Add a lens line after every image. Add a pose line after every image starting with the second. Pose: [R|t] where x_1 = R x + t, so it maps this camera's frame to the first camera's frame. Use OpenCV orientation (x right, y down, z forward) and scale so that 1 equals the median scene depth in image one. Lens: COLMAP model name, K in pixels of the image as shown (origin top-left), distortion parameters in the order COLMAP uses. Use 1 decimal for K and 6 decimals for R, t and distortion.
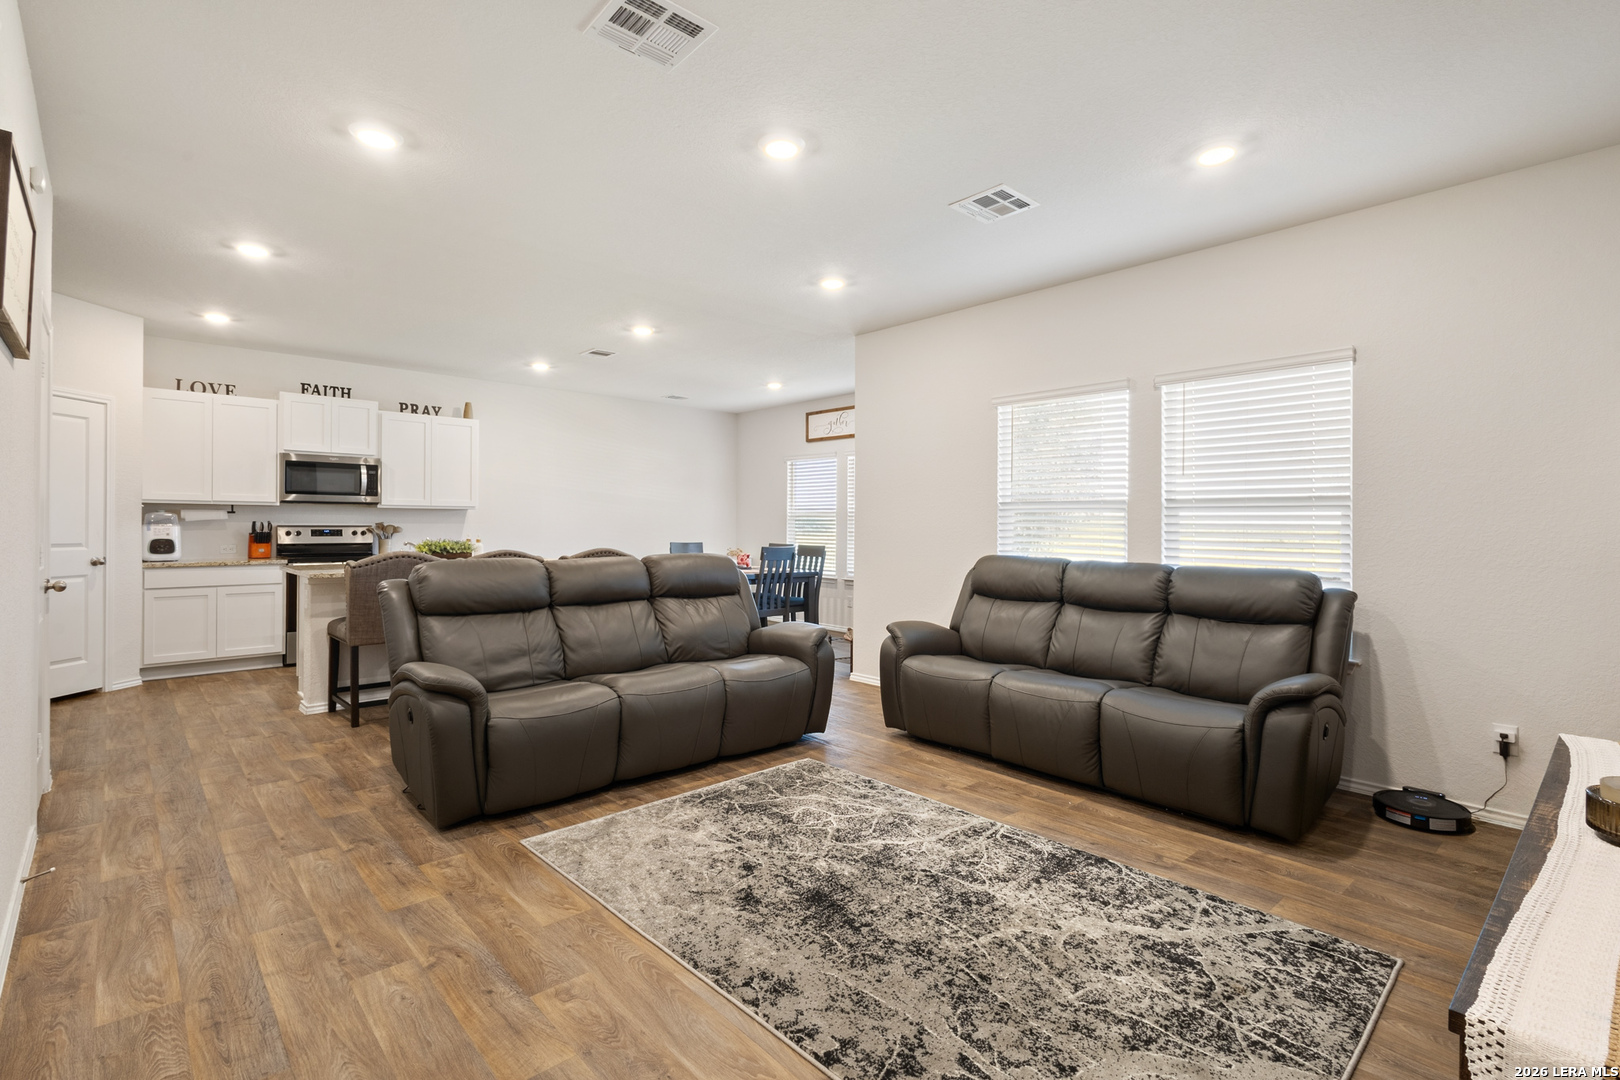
lens RADIAL K [[766.6, 0, 794.6], [0, 766.6, 527.1], [0, 0, 1]] dist [0.013862, -0.001145]
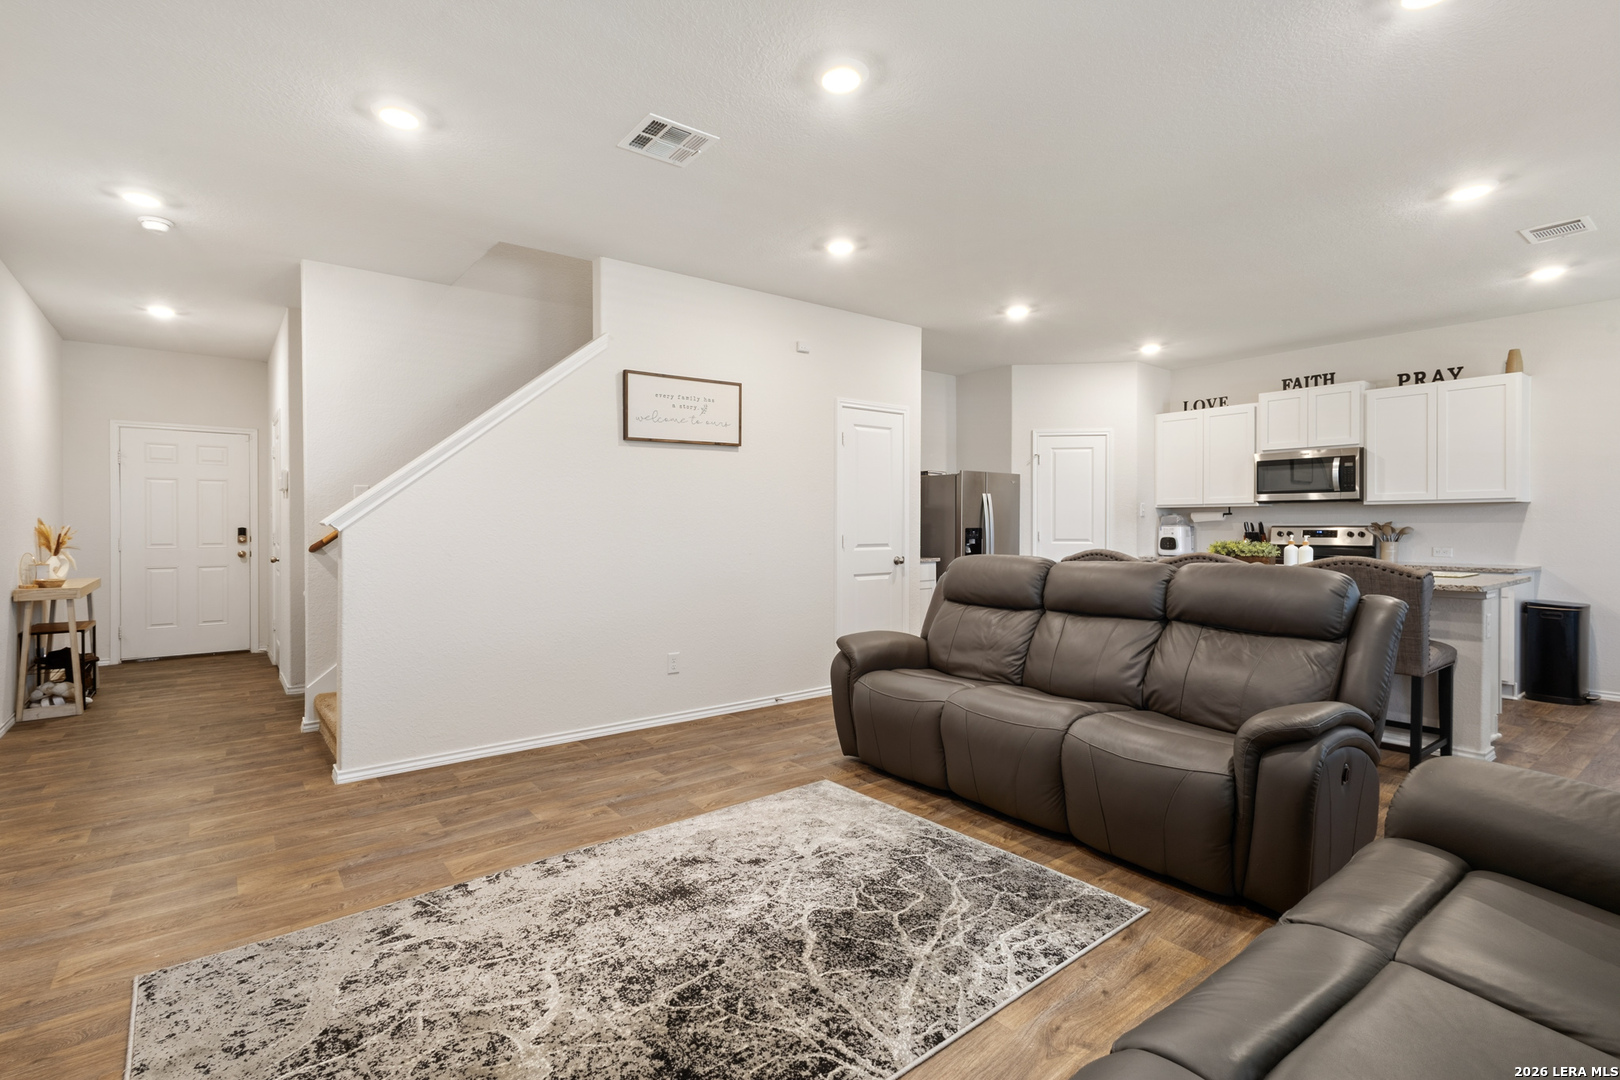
lens RADIAL K [[766.6, 0, 794.6], [0, 766.6, 527.1], [0, 0, 1]] dist [0.013862, -0.001145]
pose [[-0.088248, -0.003118, -0.996094, 0.763383], [-0.002474, 0.999993, -0.002911, 0.007985], [0.996095, 0.002208, -0.088255, 0.929869]]
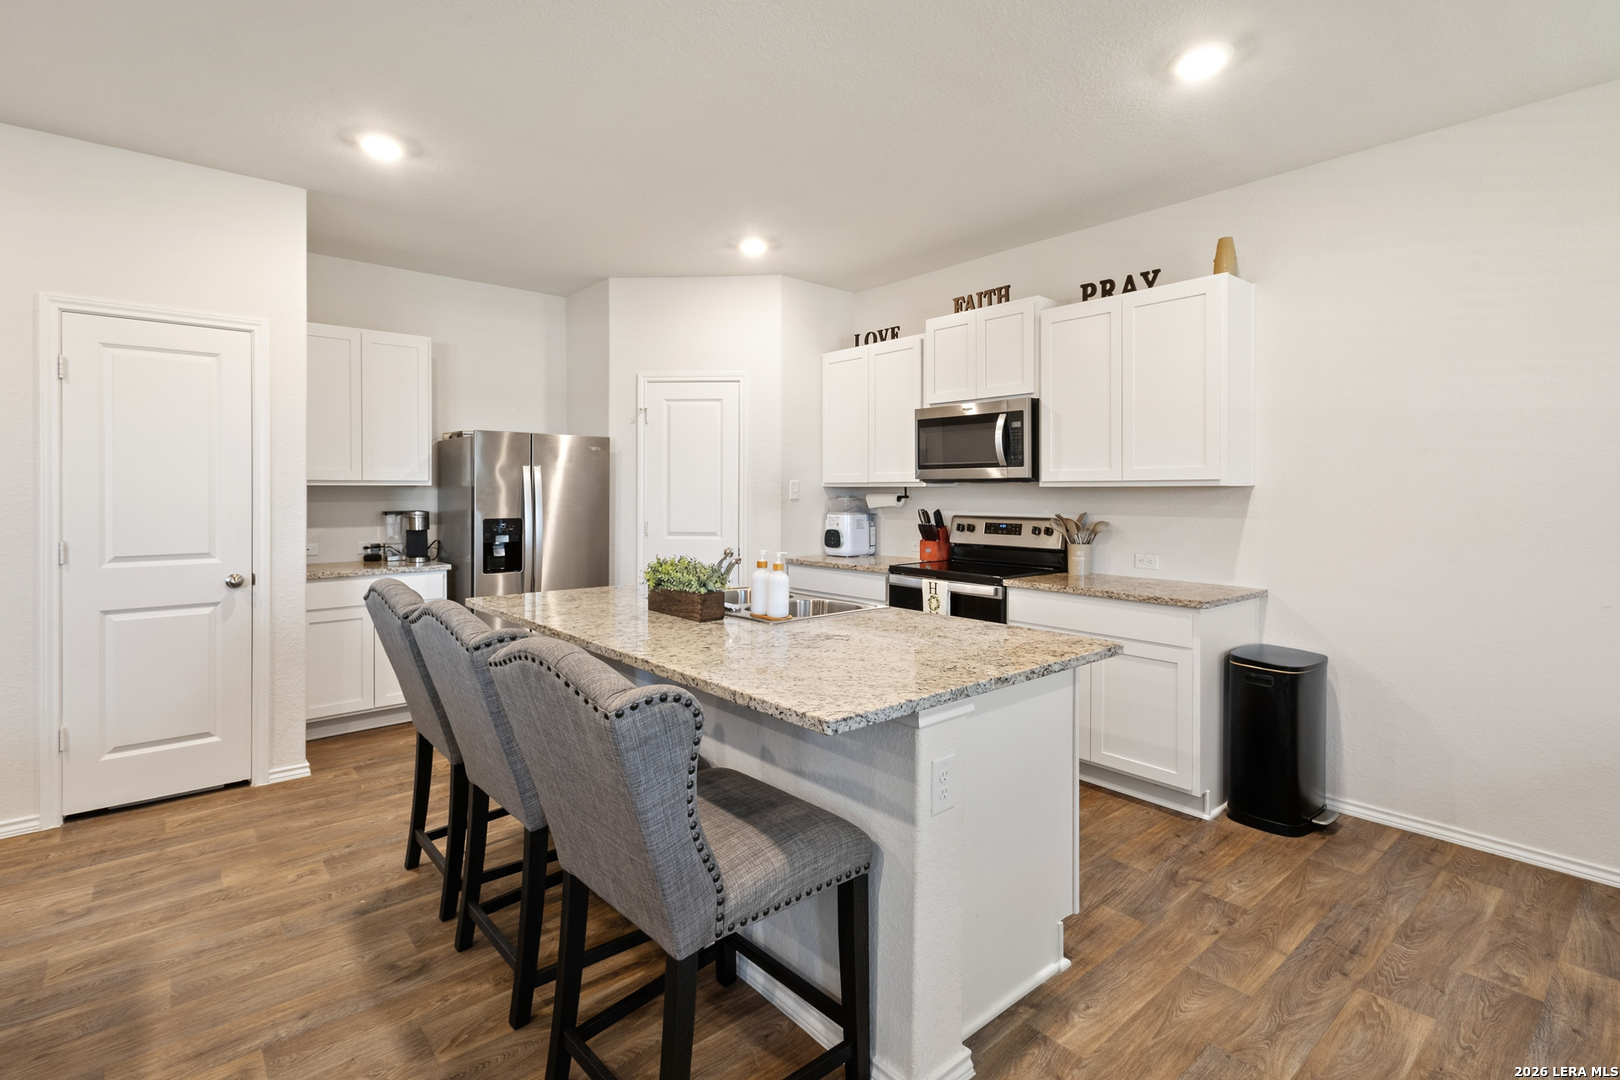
lens RADIAL K [[805.6, 0, 809.5], [0, 805.6, 489.3], [0, 0, 1]] dist [0.054597, -0.000459]
pose [[-0.029286, -0.012622, -0.999491, 0.093097], [-0.005098, 0.999909, -0.012478, -0.031329], [0.999558, 0.004729, -0.029348, 1.772591]]
